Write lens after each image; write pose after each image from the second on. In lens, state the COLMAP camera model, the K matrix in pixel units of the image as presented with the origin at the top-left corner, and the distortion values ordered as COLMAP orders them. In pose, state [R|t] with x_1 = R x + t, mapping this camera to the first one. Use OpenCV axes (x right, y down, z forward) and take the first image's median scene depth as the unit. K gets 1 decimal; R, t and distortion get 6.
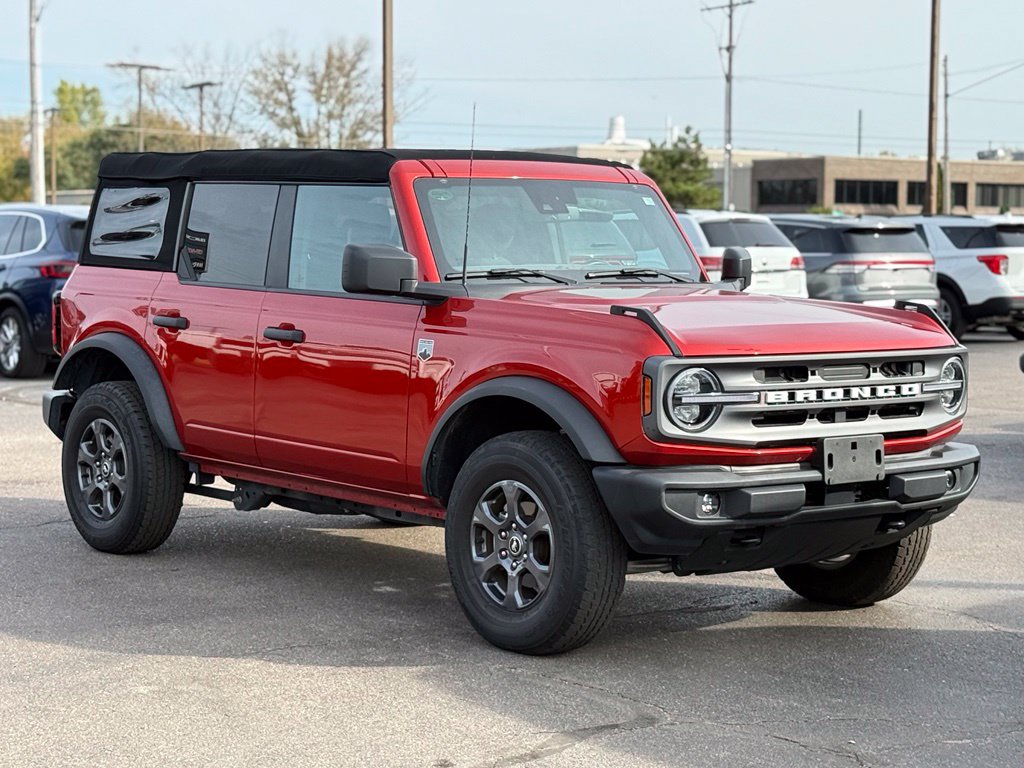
lens RADIAL K [[2278.1, 0, 512.0], [0, 2278.1, 384.0], [0, 0, 1]] dist [0.160209, 0.353500]
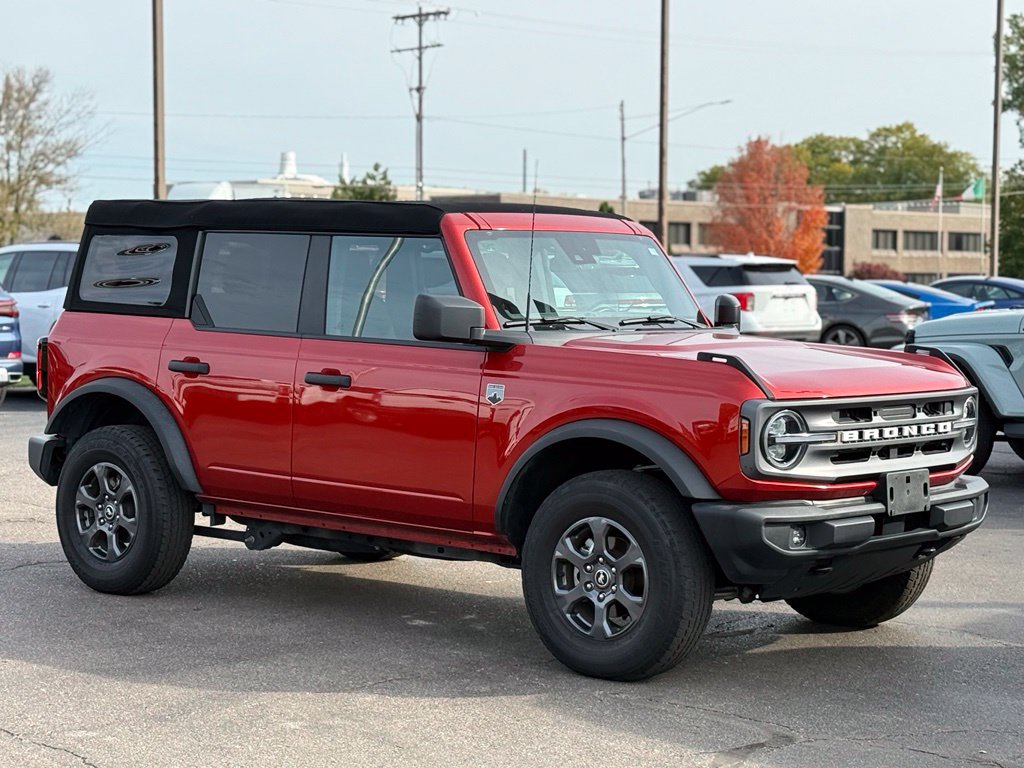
lens RADIAL K [[2233.1, 0, 537.4], [0, 2233.1, 385.3], [0, 0, 1]] dist [0.147887, 0.451585]
pose [[0.984853, -0.007650, 0.173222, -0.176868], [0.009746, 0.999889, -0.011250, -0.006528], [-0.173117, 0.012768, 0.984819, -0.018862]]
